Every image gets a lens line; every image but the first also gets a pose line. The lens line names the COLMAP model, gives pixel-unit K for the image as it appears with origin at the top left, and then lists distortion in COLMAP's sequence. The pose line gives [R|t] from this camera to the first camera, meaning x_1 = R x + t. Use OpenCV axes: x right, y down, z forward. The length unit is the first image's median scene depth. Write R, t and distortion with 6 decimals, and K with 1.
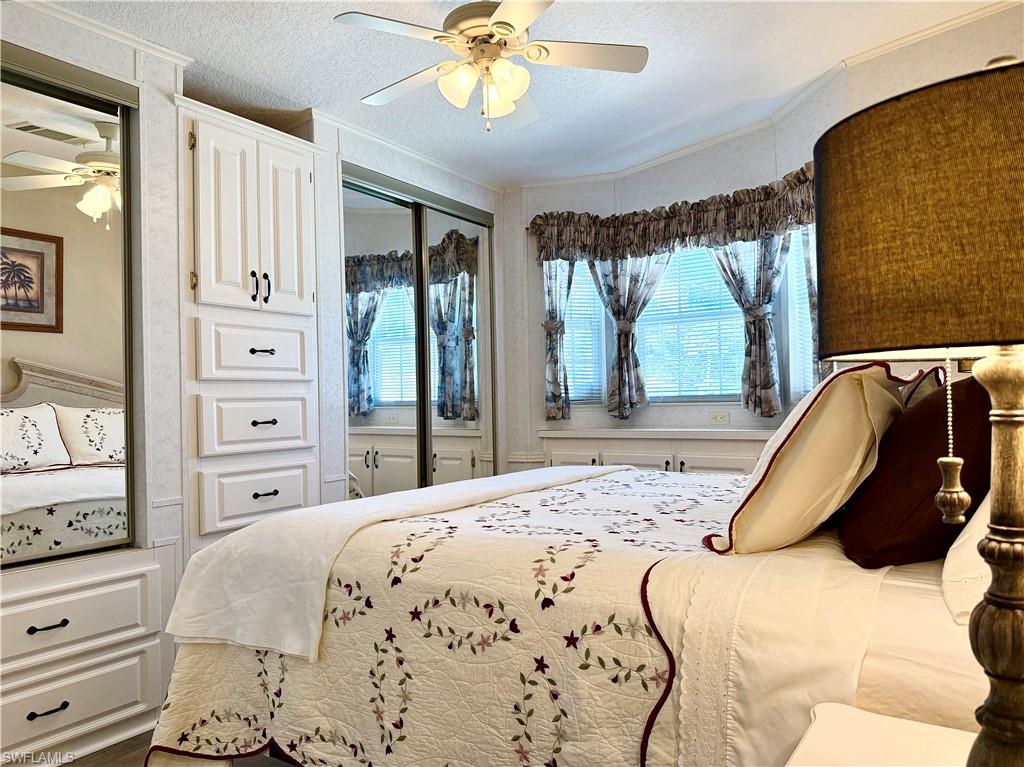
lens RADIAL K [[739.8, 0, 533.7], [0, 739.8, 392.2], [0, 0, 1]] dist [0.066730, -0.073937]
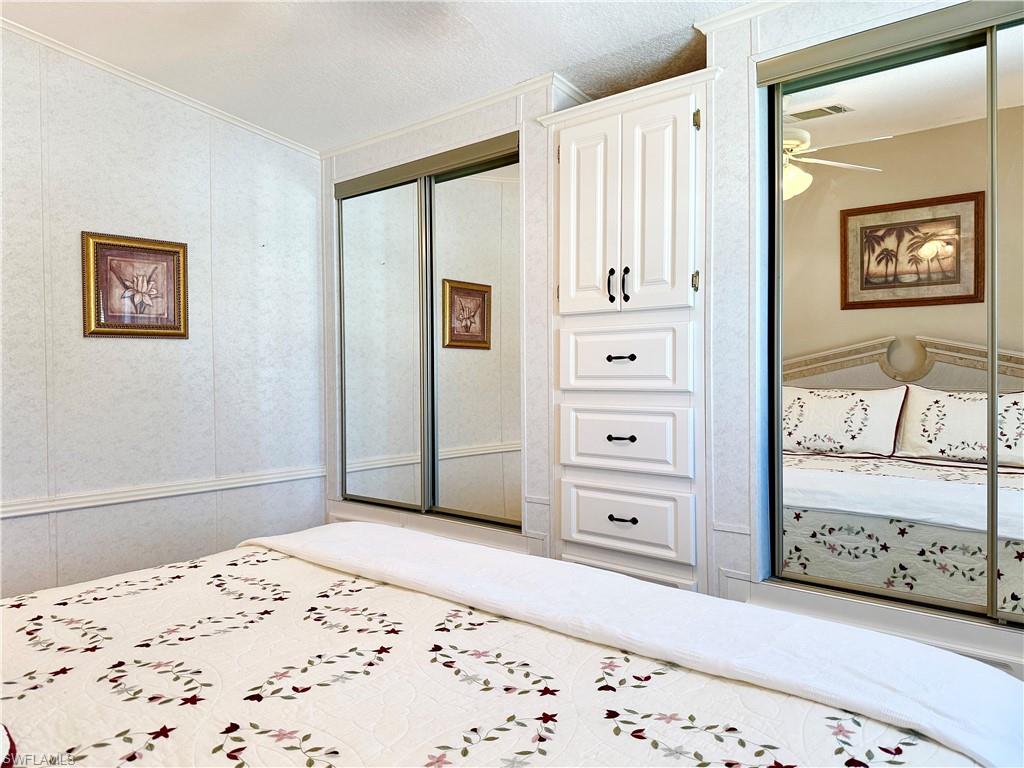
lens RADIAL K [[739.8, 0, 522.0], [0, 739.8, 375.7], [0, 0, 1]] dist [0.066730, -0.073937]
pose [[-0.127969, 0.040181, -0.990964, 0.468895], [0.025743, 0.998977, 0.037181, -0.062316], [0.991444, -0.020752, -0.128872, 0.898394]]
